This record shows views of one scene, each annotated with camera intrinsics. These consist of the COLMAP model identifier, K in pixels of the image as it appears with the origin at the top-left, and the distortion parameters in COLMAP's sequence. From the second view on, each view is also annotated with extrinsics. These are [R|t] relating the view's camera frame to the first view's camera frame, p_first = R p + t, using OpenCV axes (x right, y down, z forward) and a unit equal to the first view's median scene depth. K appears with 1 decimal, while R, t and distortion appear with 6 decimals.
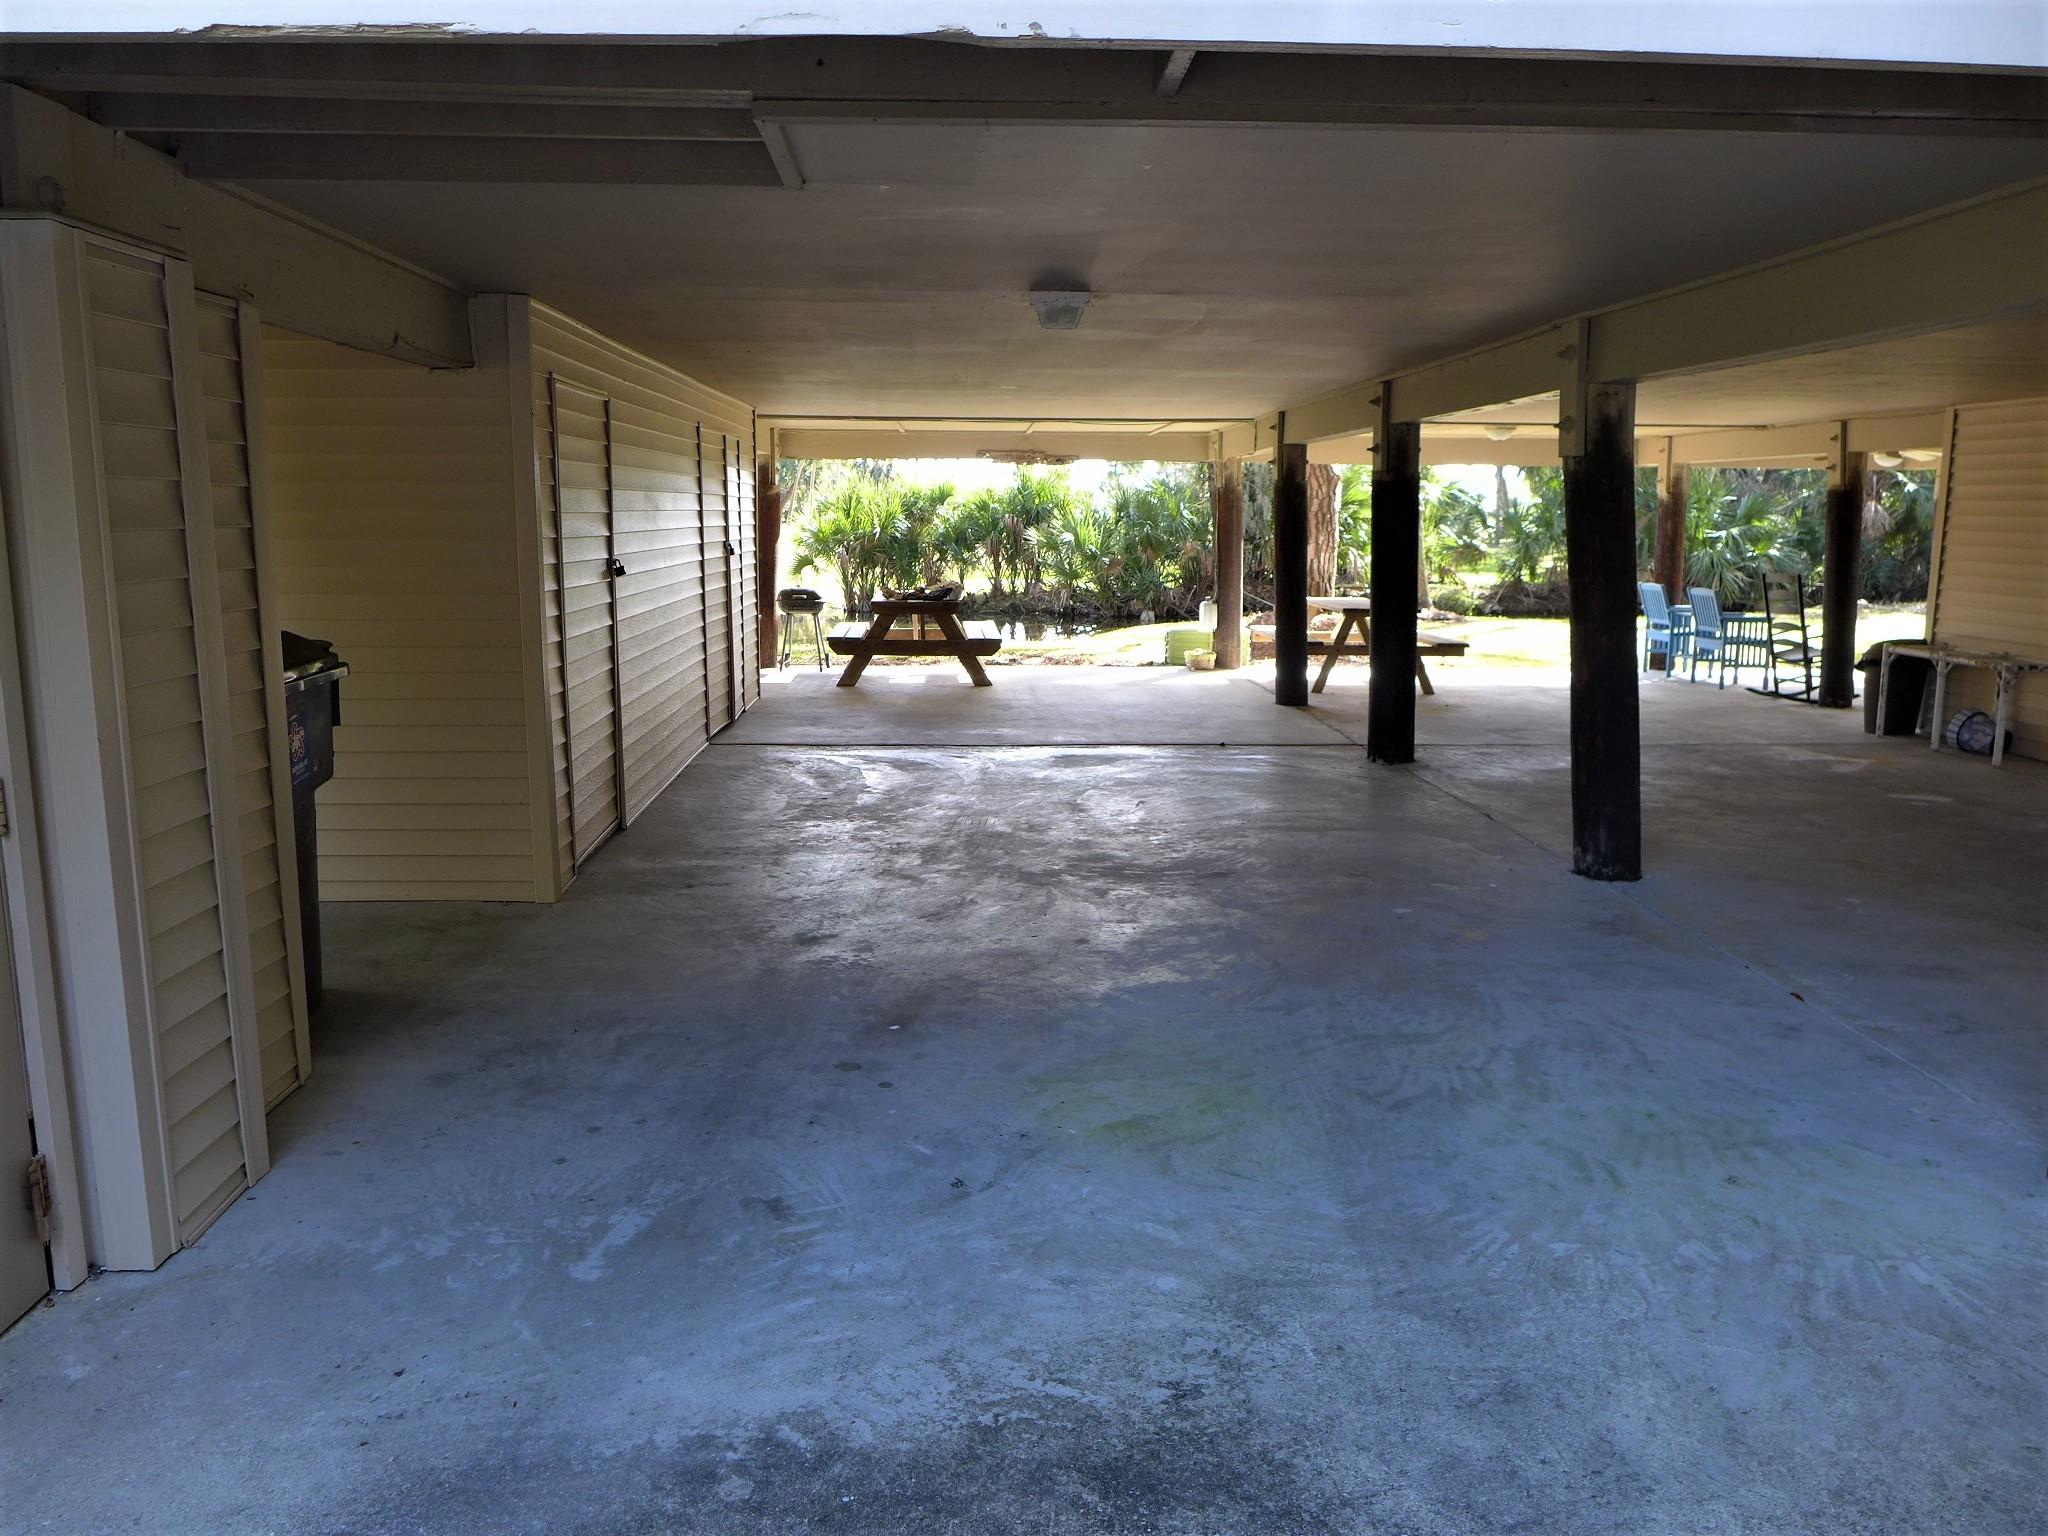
lens RADIAL K [[1442.2, 0, 1024.0], [0, 1442.2, 768.0], [0, 0, 1]] dist [-0.047682, 0.007111]
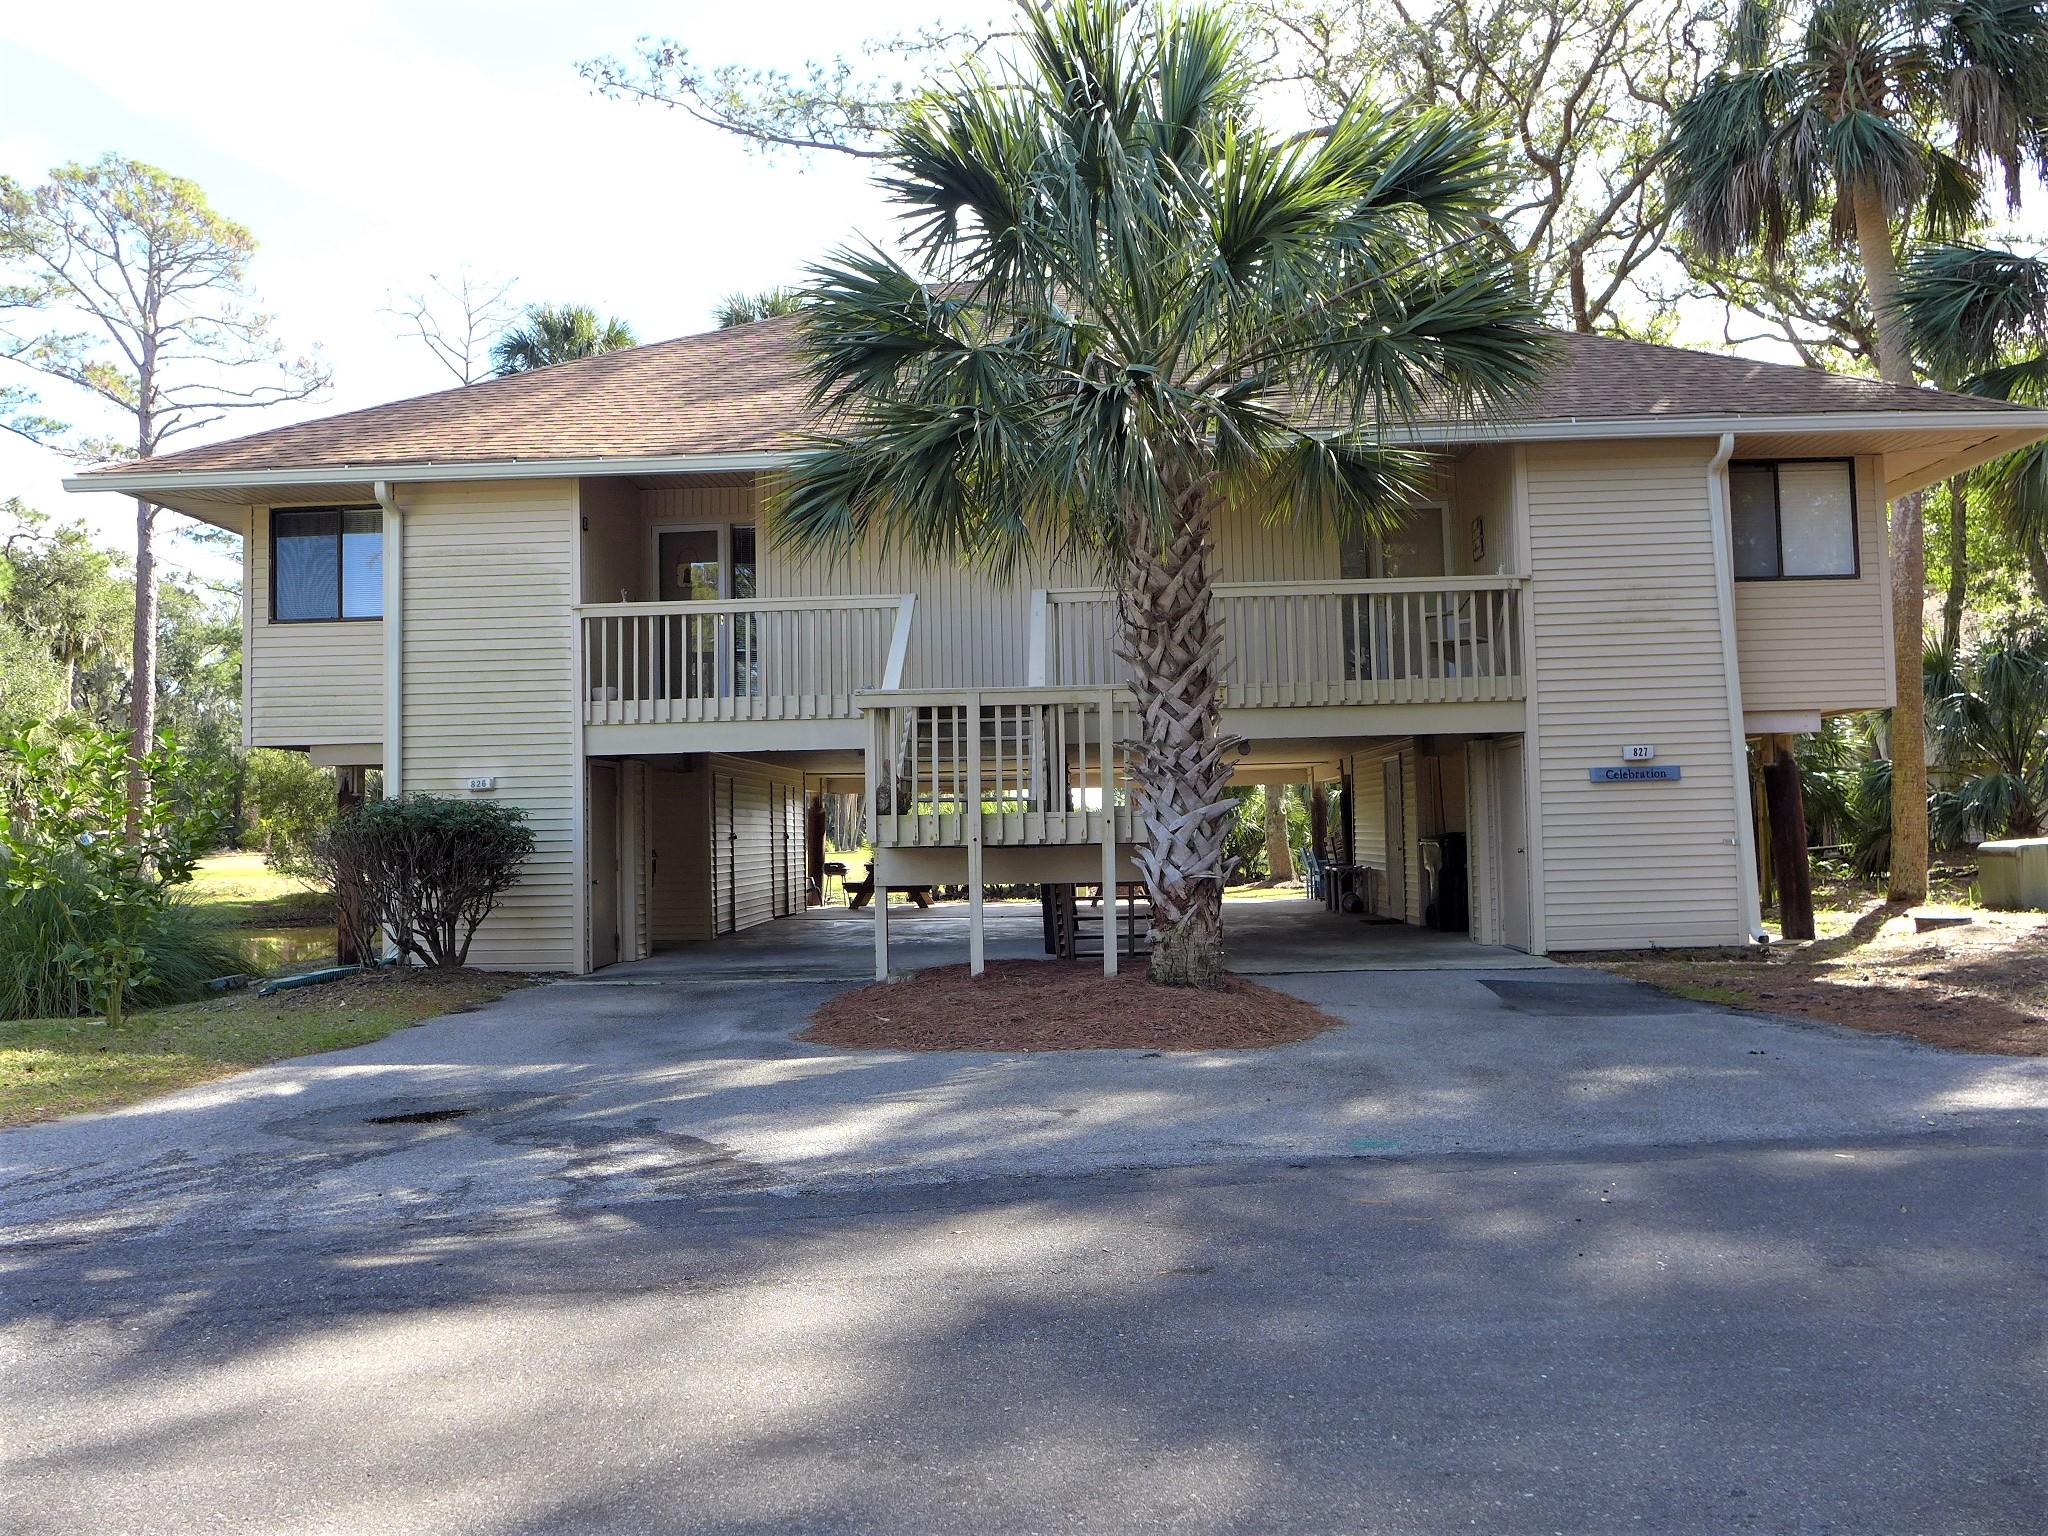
lens RADIAL K [[1442.2, 0, 1024.0], [0, 1442.2, 768.0], [0, 0, 1]] dist [-0.047682, 0.007111]
pose [[0.995976, -0.029683, -0.084559, 0.356288], [0.010292, 0.975196, -0.221103, 0.244495], [0.089025, 0.219343, 0.971578, -1.168713]]
